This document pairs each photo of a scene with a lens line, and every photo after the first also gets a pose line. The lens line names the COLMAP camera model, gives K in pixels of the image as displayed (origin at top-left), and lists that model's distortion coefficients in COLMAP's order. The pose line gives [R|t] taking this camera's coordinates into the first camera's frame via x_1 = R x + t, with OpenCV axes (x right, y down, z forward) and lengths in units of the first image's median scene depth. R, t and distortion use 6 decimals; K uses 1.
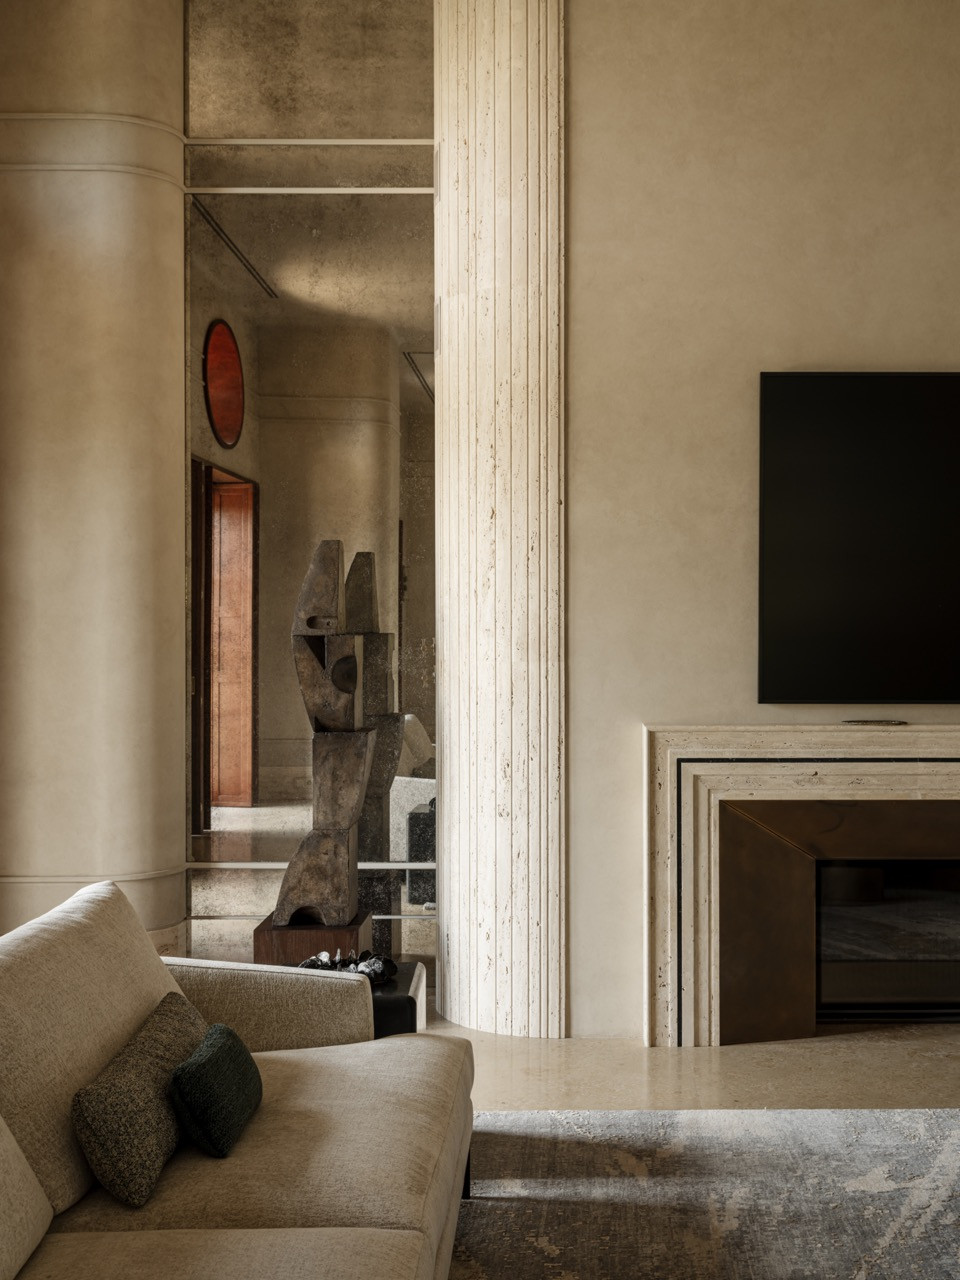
lens RADIAL K [[1533.3, 0, 574.6], [0, 1533.3, 641.3], [0, 0, 1]] dist [0.023256, -0.048967]
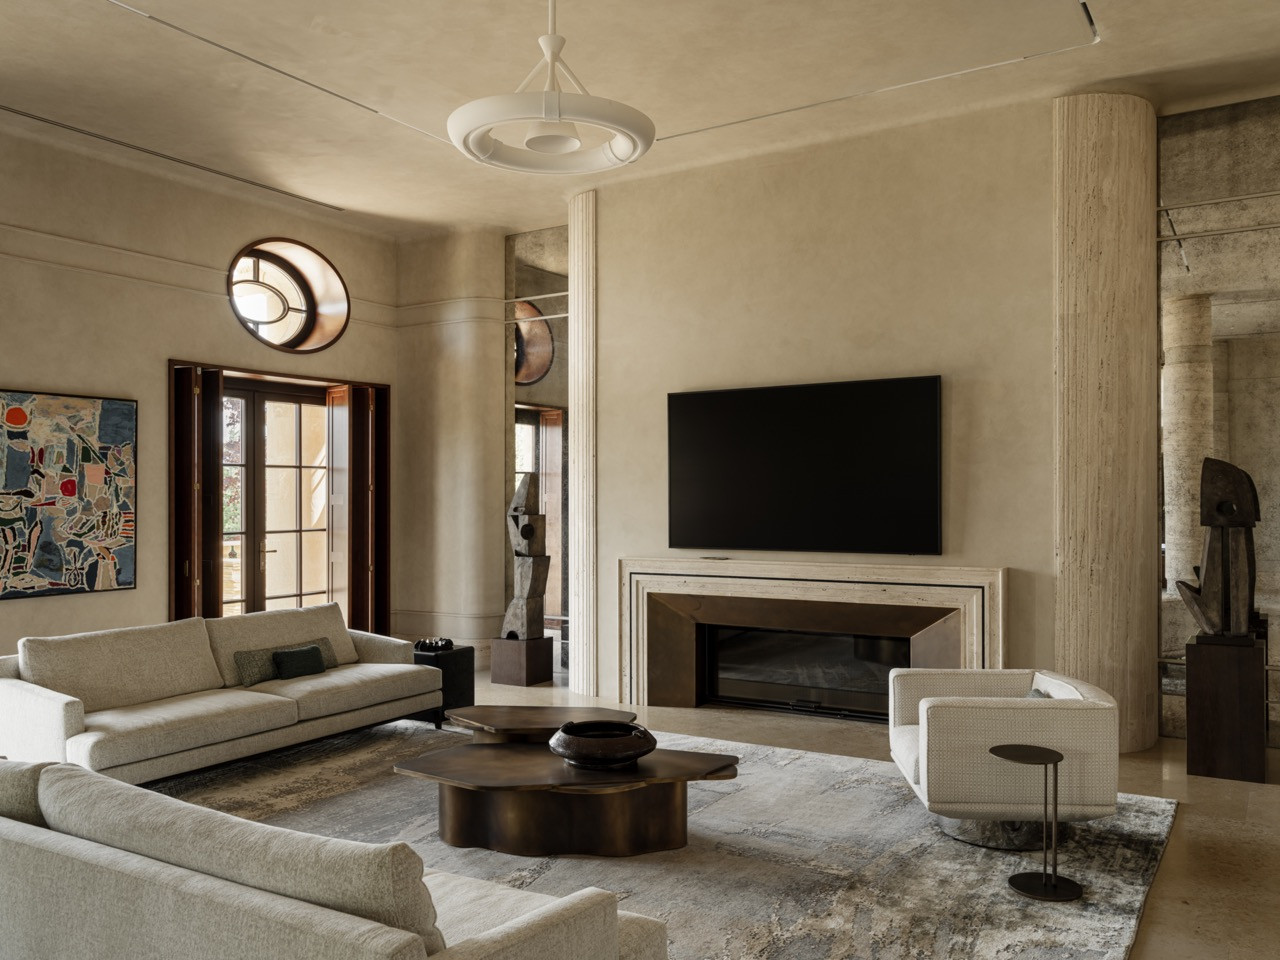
lens RADIAL K [[1056.0, 0, 641.2], [0, 1056.0, 496.0], [0, 0, 1]] dist [0.002809, 0.002999]
pose [[0.838728, -0.005851, -0.544519, 0.889201], [-0.000293, 0.999937, -0.011195, -0.015396], [0.544551, 0.009549, 0.838674, -0.253817]]
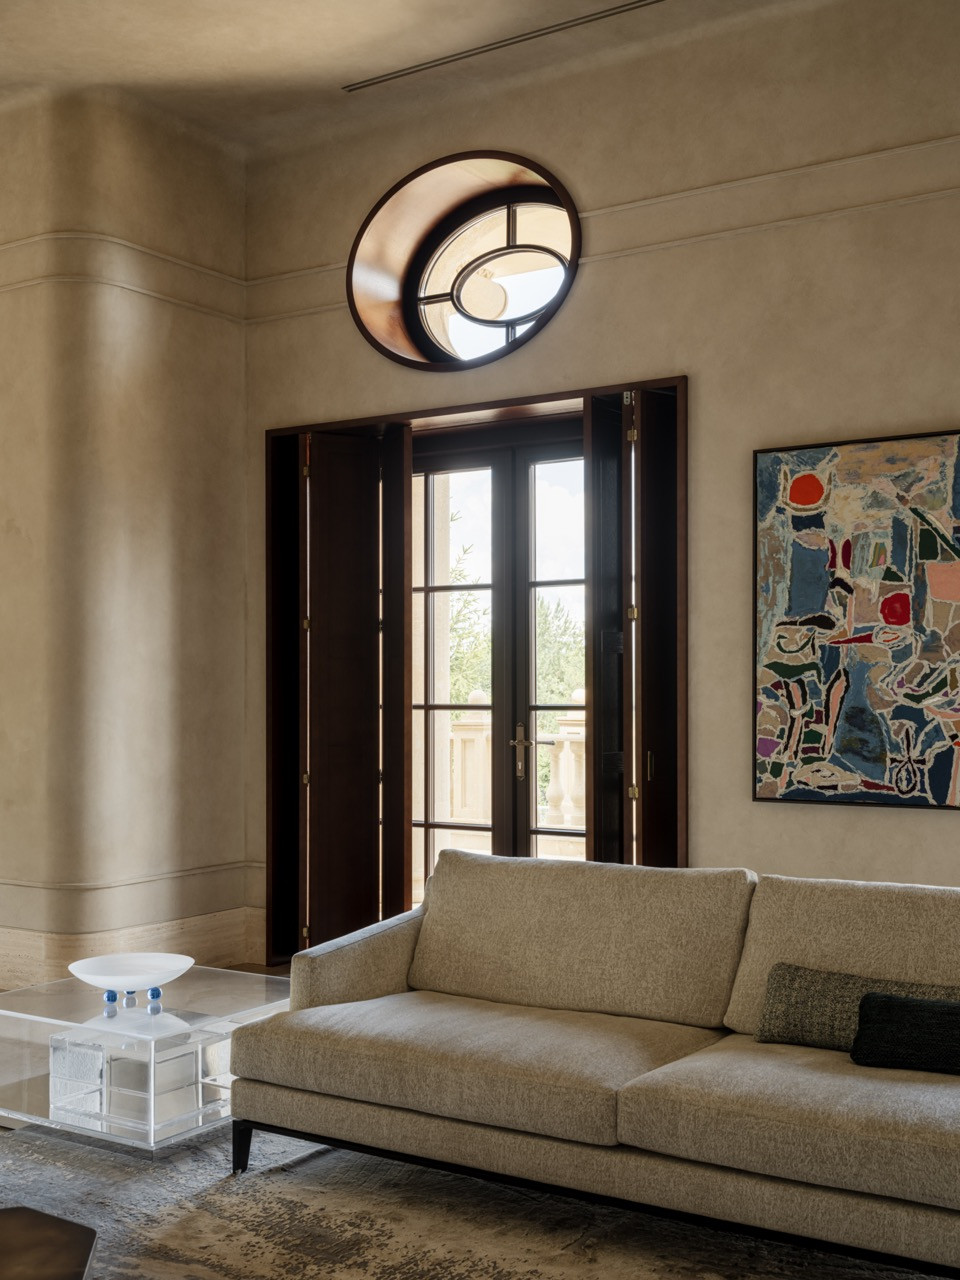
lens RADIAL K [[1426.3, 0, 458.2], [0, 1426.3, 675.5], [0, 0, 1]] dist [0.007756, -0.017680]
pose [[-0.562699, -0.008293, -0.826620, 0.514824], [-0.009029, 0.999952, -0.003885, 0.011964], [0.826612, 0.005277, -0.562747, 0.804021]]
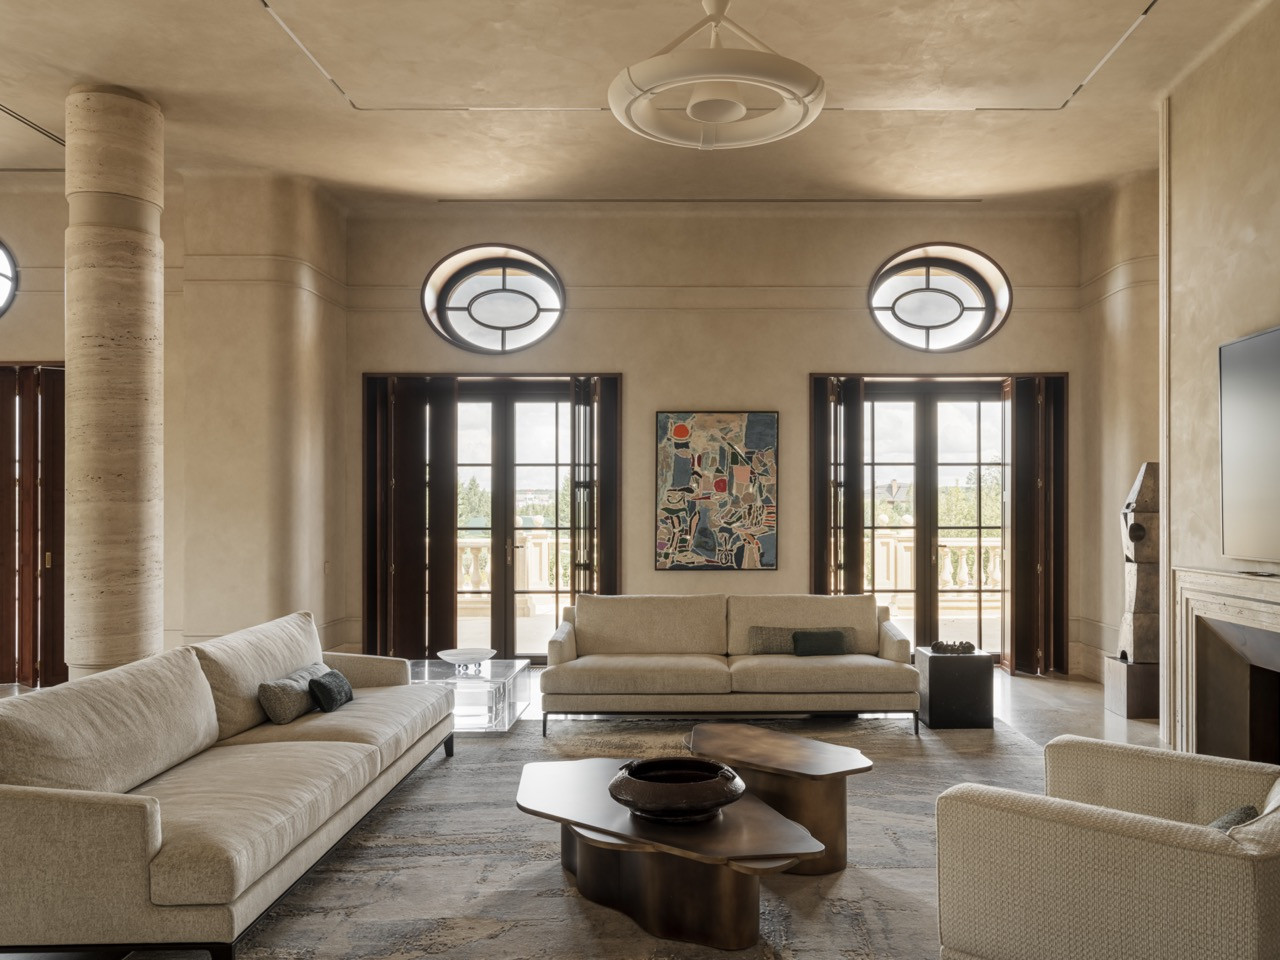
lens RADIAL K [[1004.2, 0, 680.6], [0, 1004.2, 502.4], [0, 0, 1]] dist [-0.003002, 0.001791]
pose [[-0.034206, -0.007423, -0.999387, 1.158449], [-0.011533, 0.999909, -0.007032, -0.001186], [0.999348, 0.011285, -0.034288, 0.485219]]
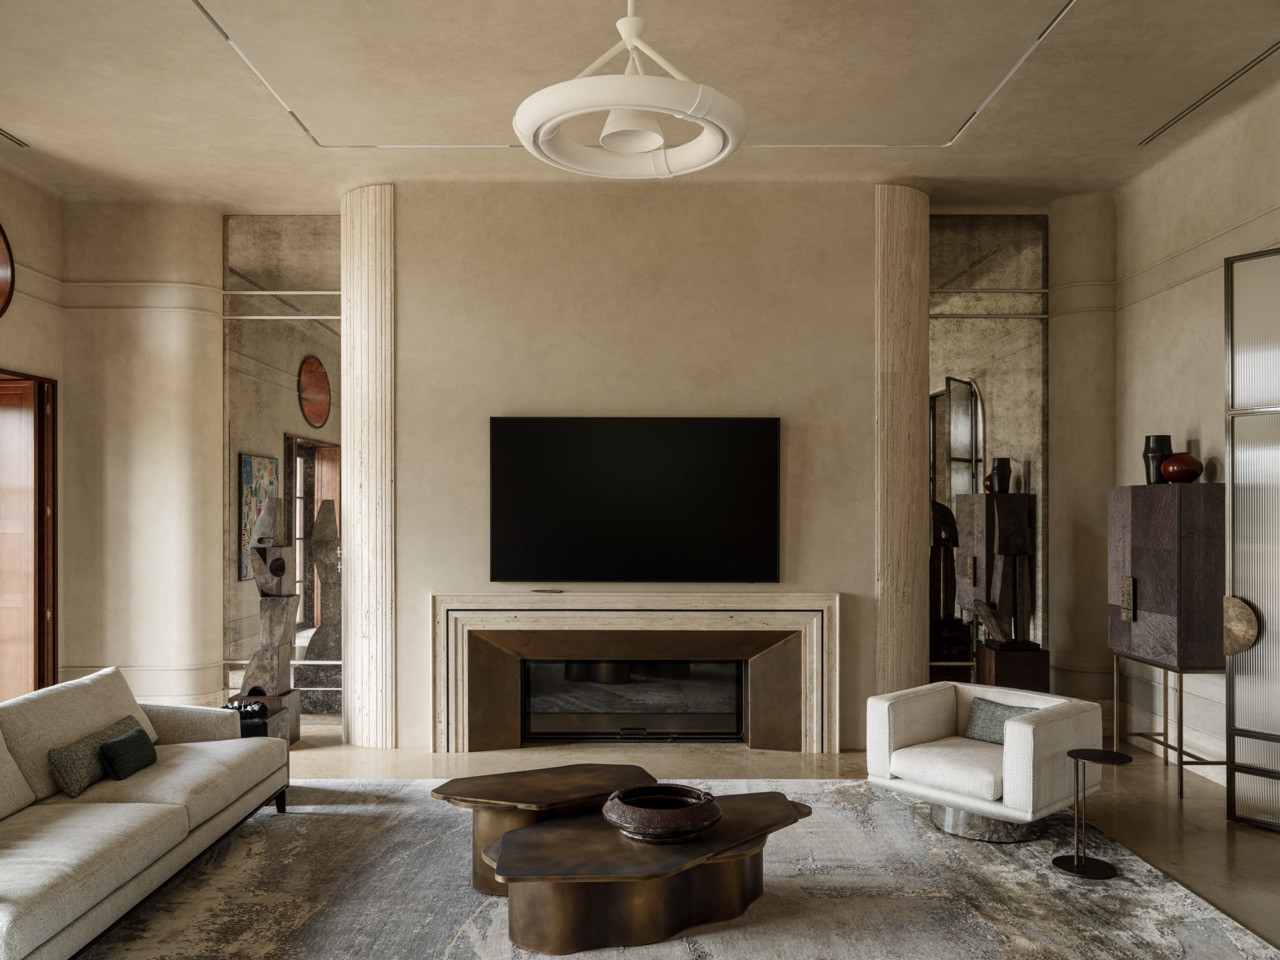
lens RADIAL K [[994.7, 0, 636.5], [0, 994.7, 518.1], [0, 0, 1]] dist [-0.000055, -0.001921]
pose [[0.999971, 0.002167, -0.007283, 0.320532], [-0.002204, 0.999985, -0.005086, -0.036360], [0.007272, 0.005102, 0.999961, -0.298630]]
